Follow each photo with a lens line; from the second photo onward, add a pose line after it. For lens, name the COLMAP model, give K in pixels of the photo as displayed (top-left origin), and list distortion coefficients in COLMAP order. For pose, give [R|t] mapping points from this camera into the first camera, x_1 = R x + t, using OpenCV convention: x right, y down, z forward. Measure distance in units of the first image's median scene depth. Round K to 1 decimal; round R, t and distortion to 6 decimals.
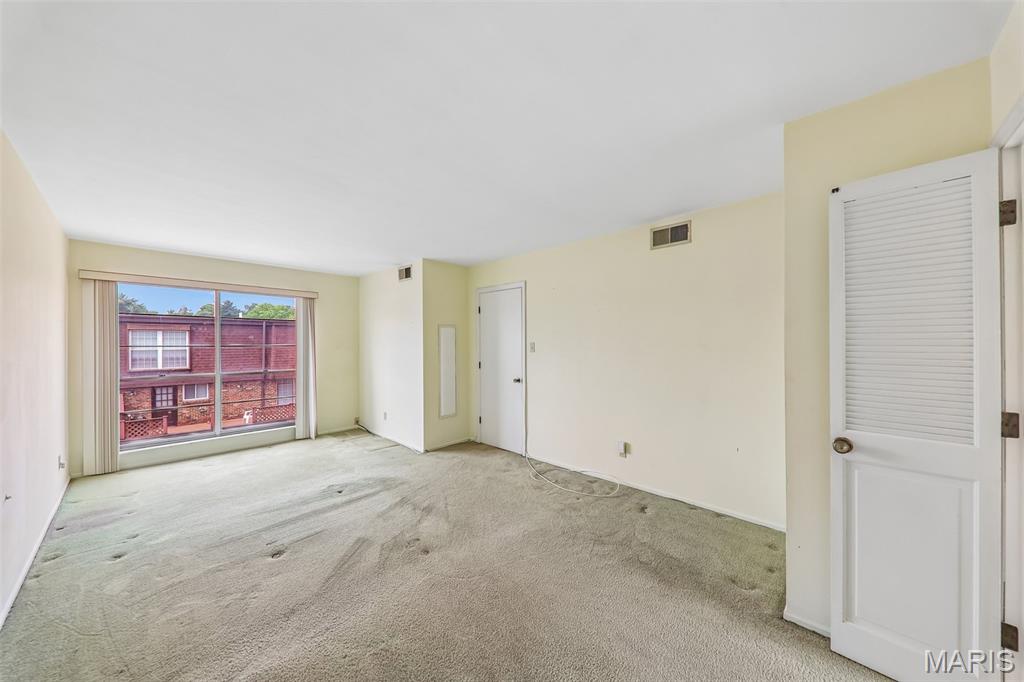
lens RADIAL K [[355.0, 0, 513.0], [0, 355.0, 342.9], [0, 0, 1]] dist [0.012034, -0.006101]
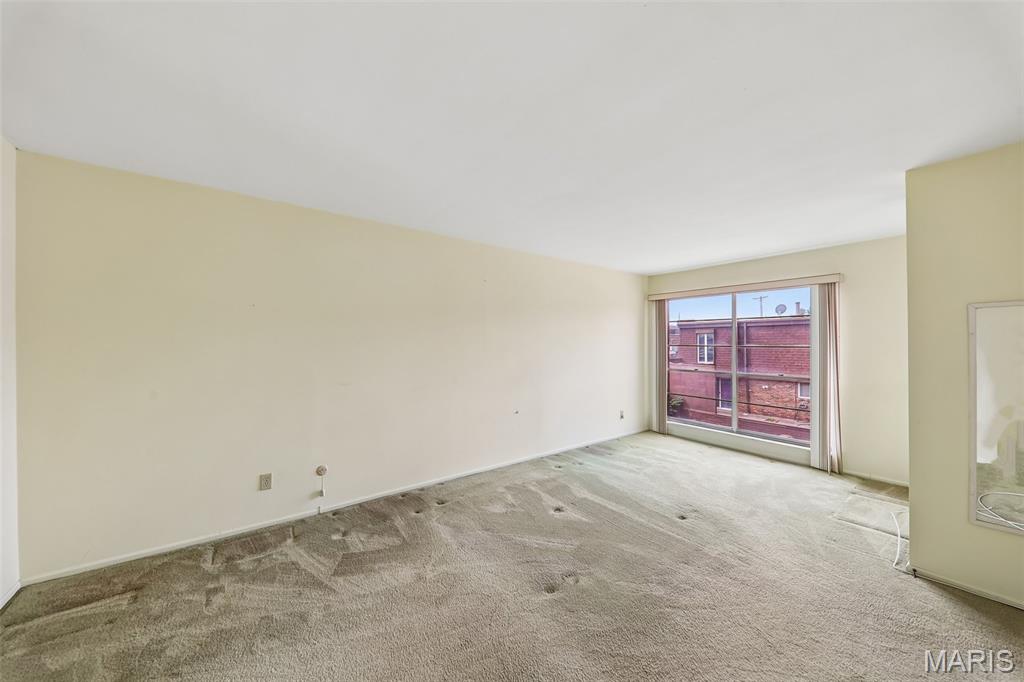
lens RADIAL K [[355.0, 0, 513.0], [0, 355.0, 342.9], [0, 0, 1]] dist [0.012034, -0.006101]
pose [[-0.174164, 0.006359, -0.984696, 0.319880], [0.000271, 0.999979, 0.006410, -0.007957], [0.984717, 0.000850, -0.174162, 0.552884]]
